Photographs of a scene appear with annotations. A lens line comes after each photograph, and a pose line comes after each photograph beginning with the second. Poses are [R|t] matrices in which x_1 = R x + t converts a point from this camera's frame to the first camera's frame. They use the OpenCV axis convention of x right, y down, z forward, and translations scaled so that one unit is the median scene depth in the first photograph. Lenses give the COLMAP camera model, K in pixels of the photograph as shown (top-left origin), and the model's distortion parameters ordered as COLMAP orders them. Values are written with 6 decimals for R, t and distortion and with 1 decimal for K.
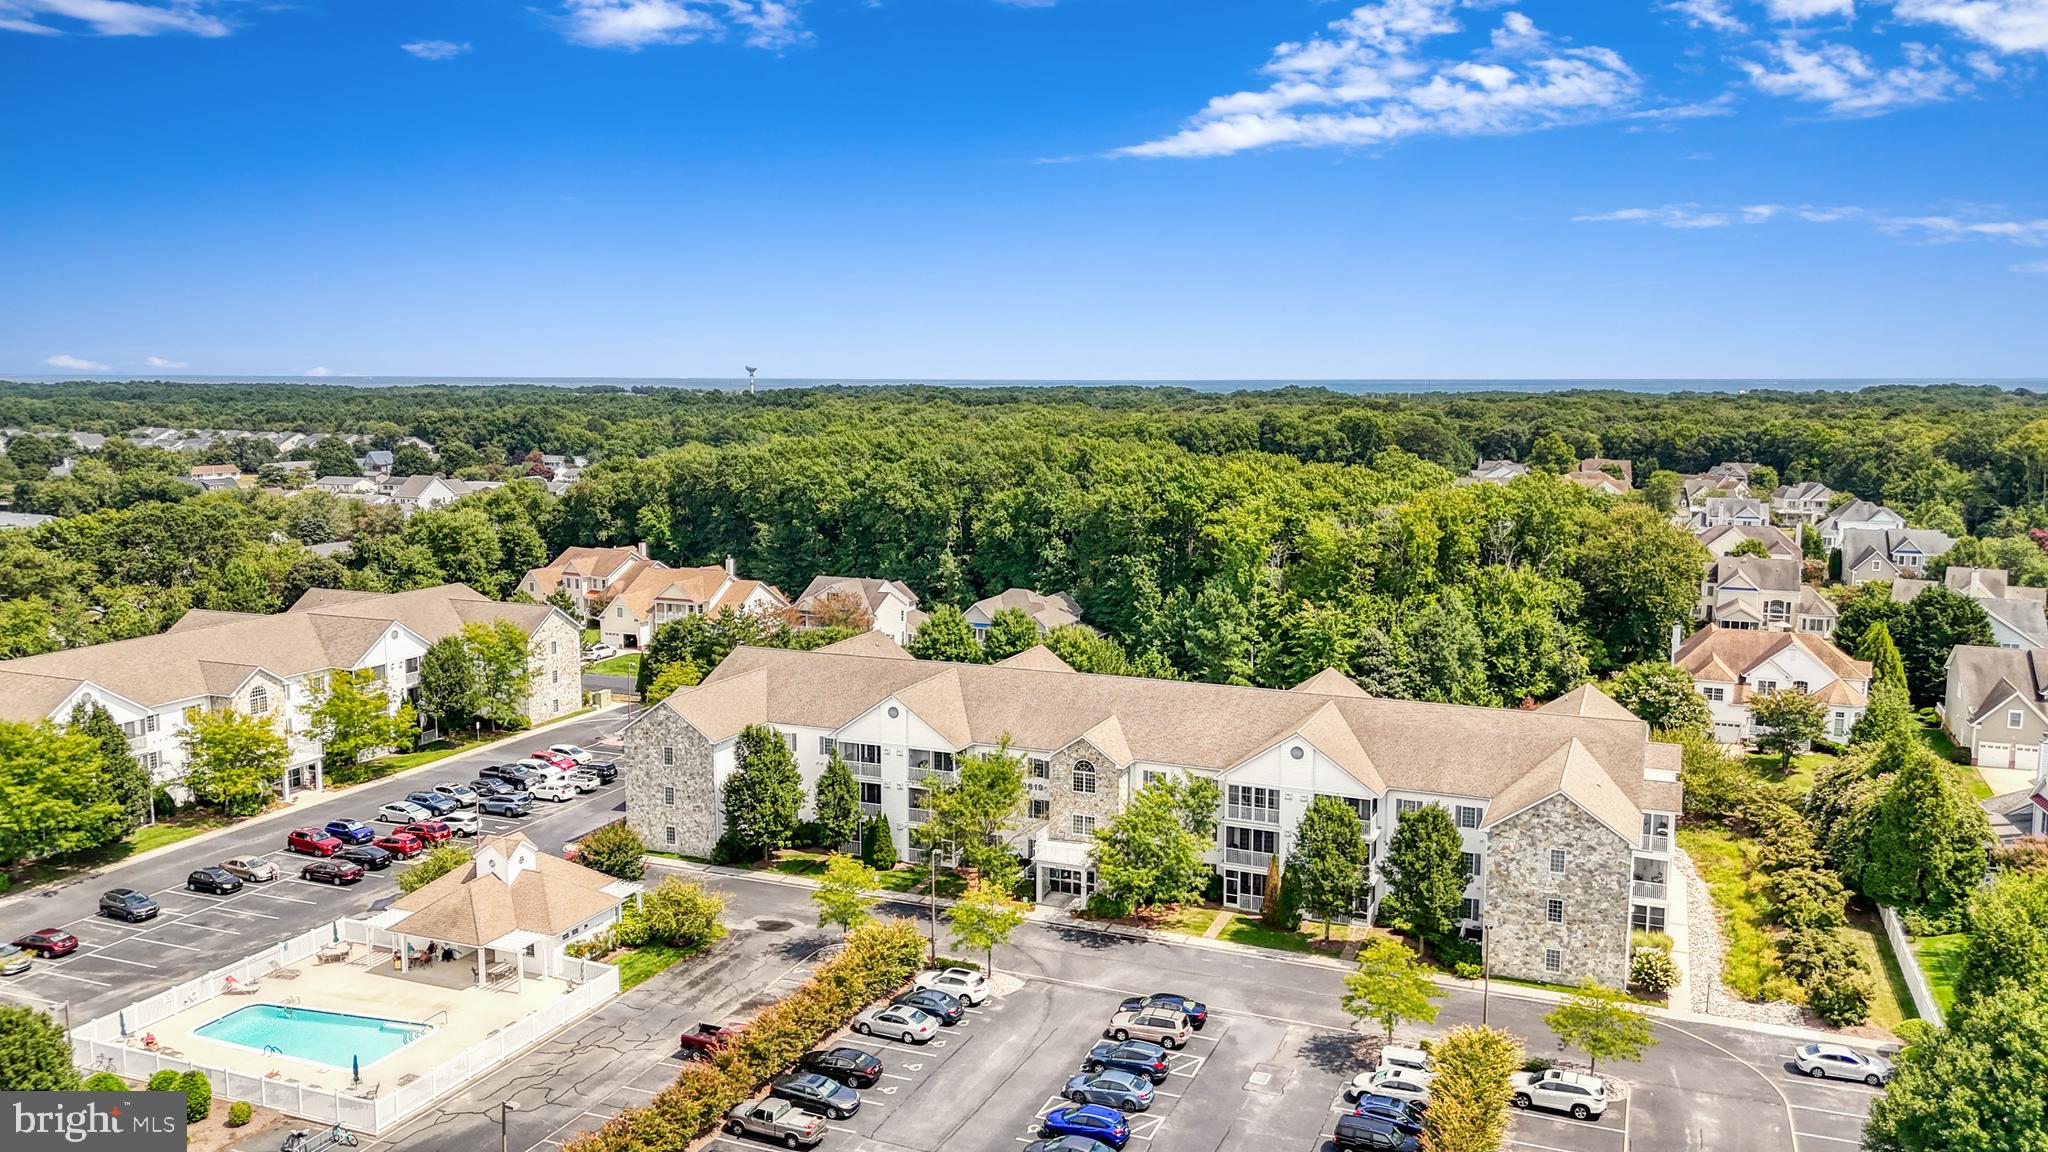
lens RADIAL K [[1500.0, 0, 1024.0], [0, 1500.0, 576.0], [0, 0, 1]] dist [0.077449, -0.085623]
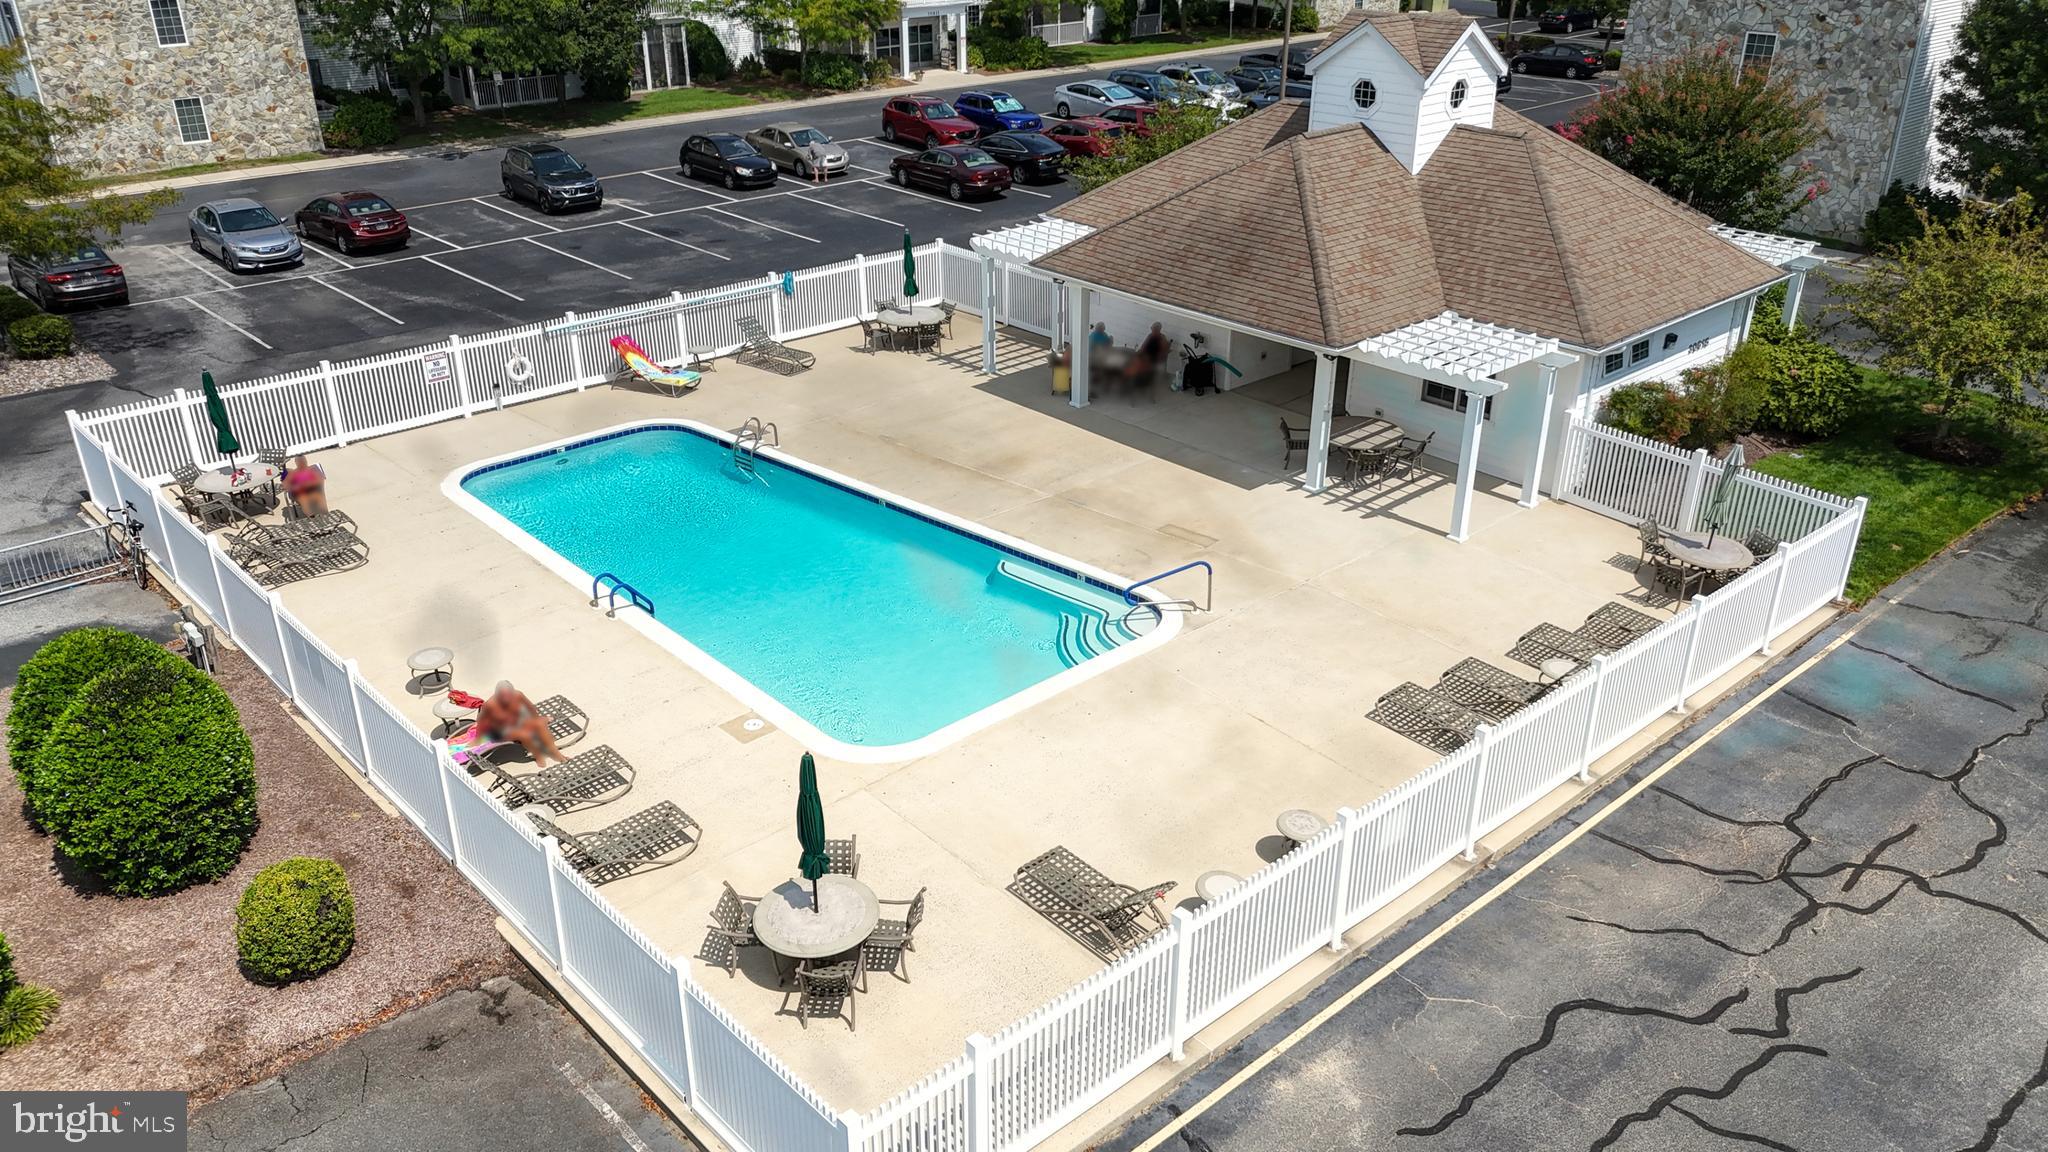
lens RADIAL K [[1500.0, 0, 1024.0], [0, 1500.0, 576.0], [0, 0, 1]] dist [0.077449, -0.085623]
pose [[0.902771, 0.188451, -0.386640, -0.278231], [-0.055836, 0.942650, 0.329080, 0.184907], [0.426482, -0.275496, 0.861519, 0.687072]]
